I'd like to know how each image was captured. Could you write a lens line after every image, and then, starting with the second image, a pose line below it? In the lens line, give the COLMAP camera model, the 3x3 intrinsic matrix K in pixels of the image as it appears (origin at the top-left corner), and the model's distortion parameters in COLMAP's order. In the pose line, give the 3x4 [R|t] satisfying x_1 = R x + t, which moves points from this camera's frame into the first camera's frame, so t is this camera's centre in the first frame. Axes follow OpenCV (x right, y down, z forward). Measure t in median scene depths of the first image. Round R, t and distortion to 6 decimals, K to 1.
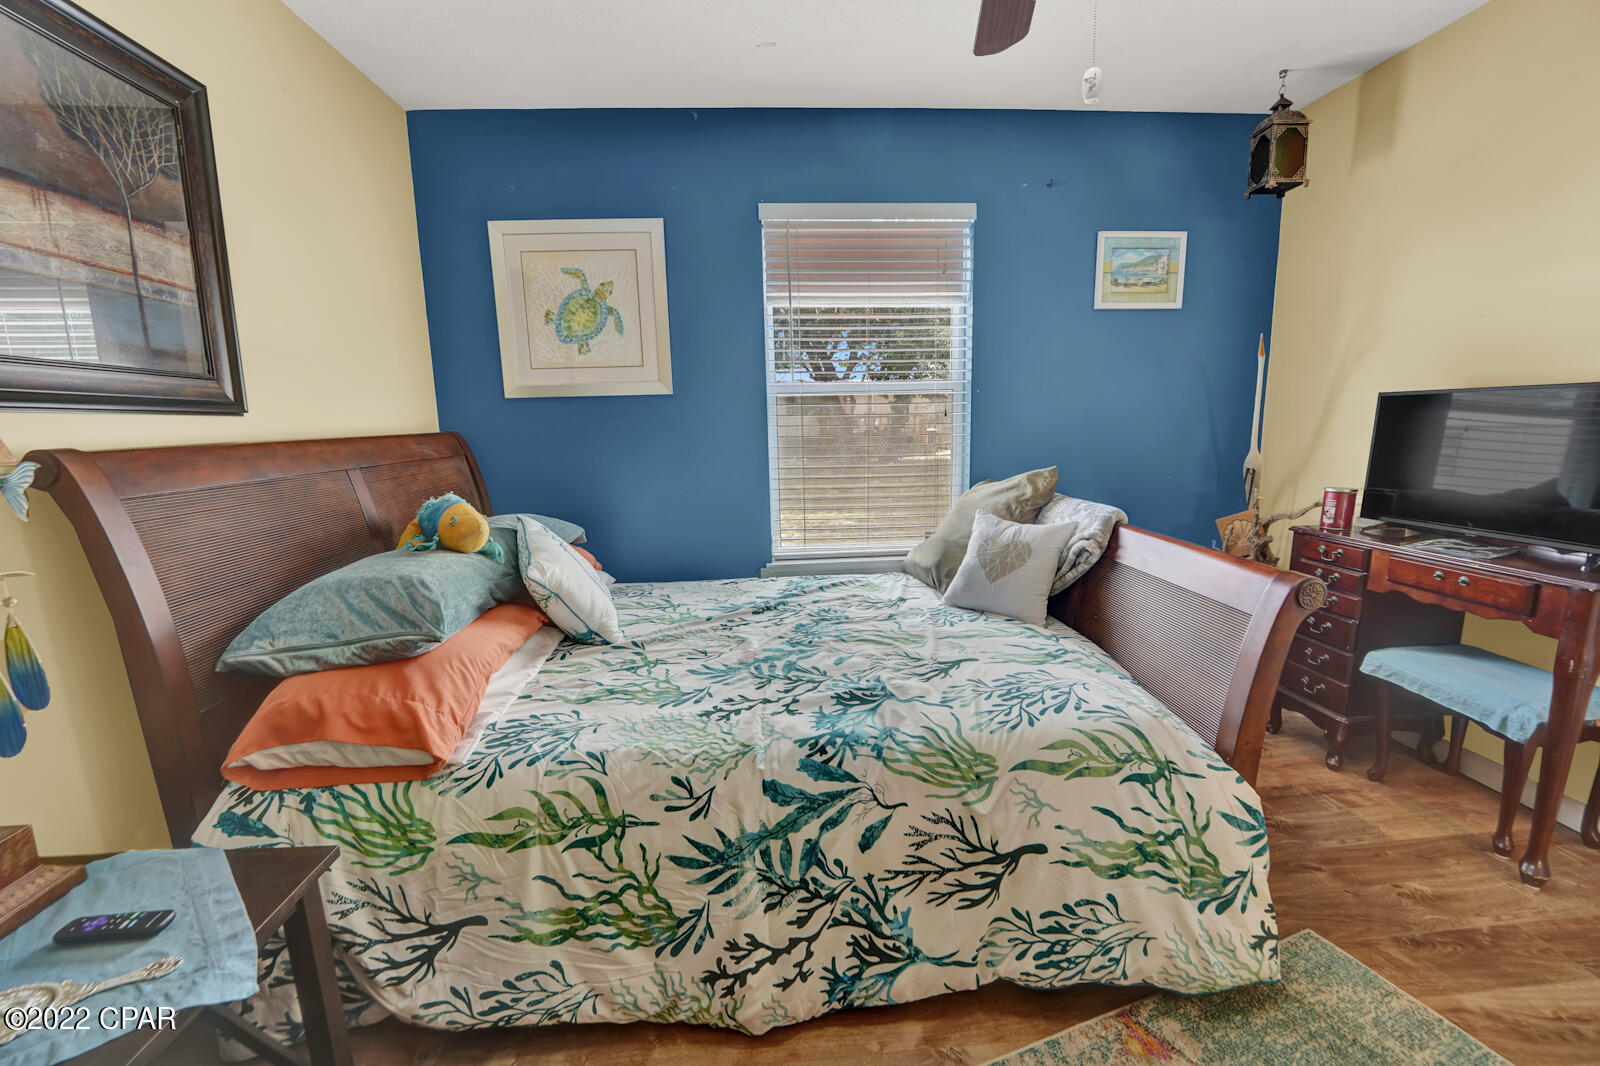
lens RADIAL K [[649.5, 0, 795.1], [0, 649.5, 533.0], [0, 0, 1]] dist [-0.027439, 0.001674]
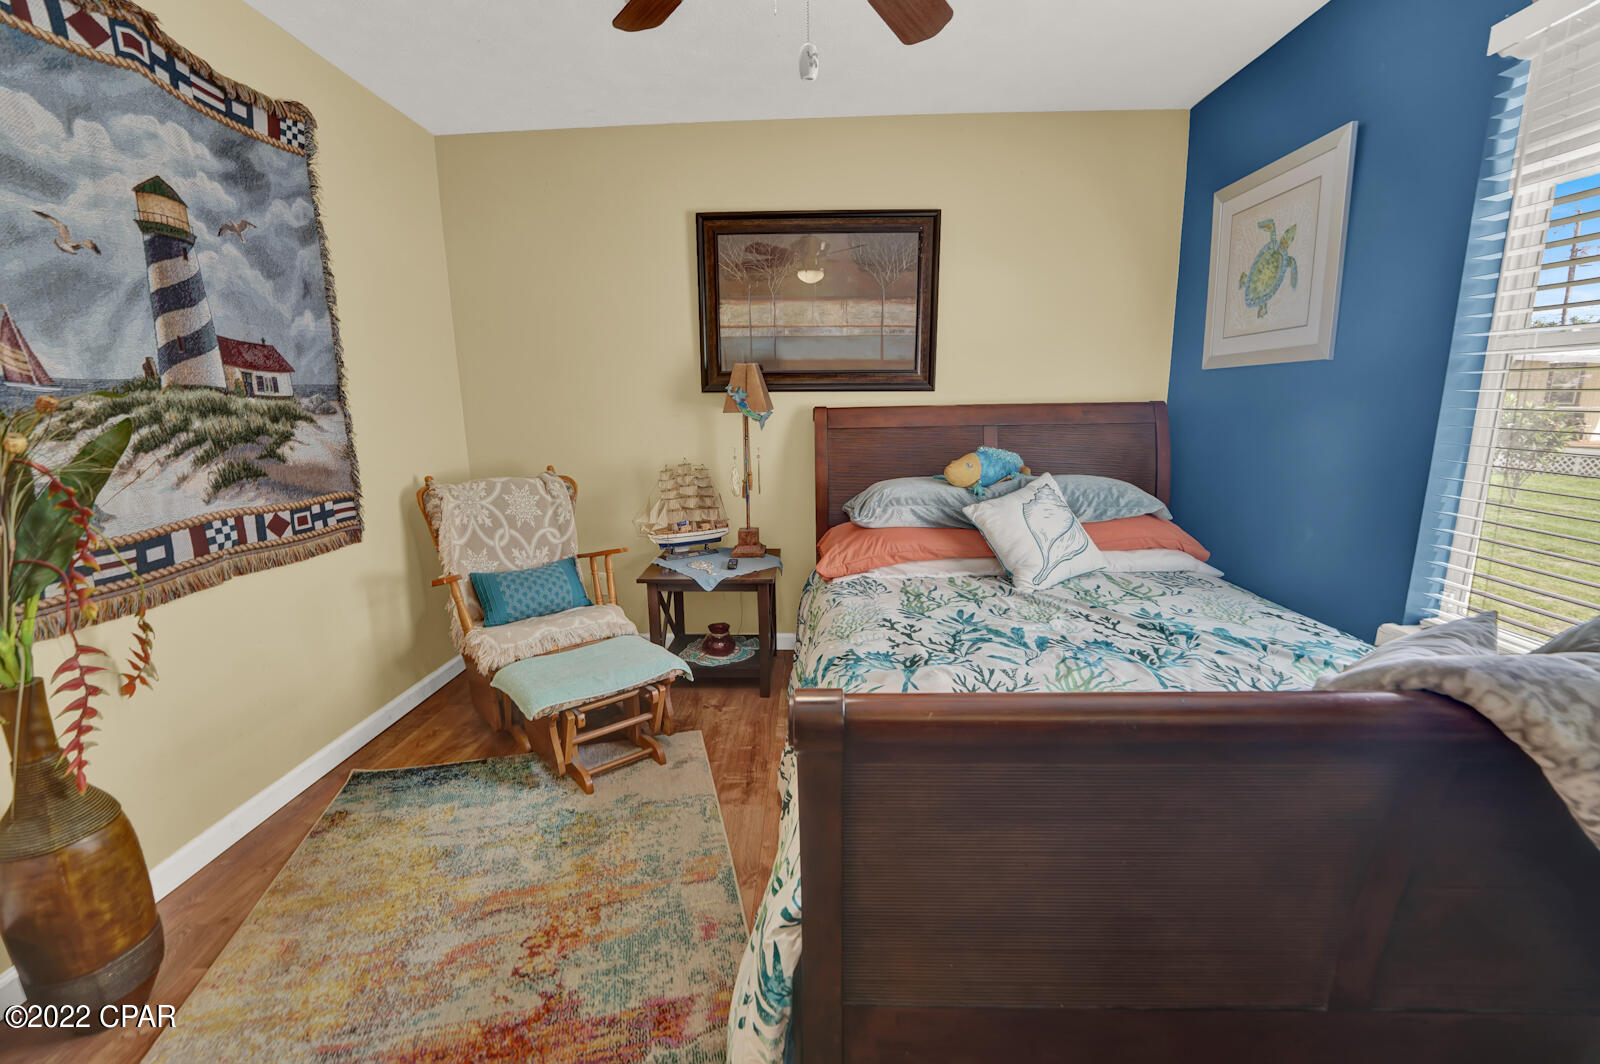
lens RADIAL K [[655.9, 0, 798.8], [0, 655.9, 532.1], [0, 0, 1]] dist [-0.029006, 0.002841]
pose [[-0.091555, 0.217199, -0.971824, 0.826812], [-0.153450, 0.961189, 0.229279, -0.129073], [0.983906, 0.170119, -0.054673, 0.613428]]
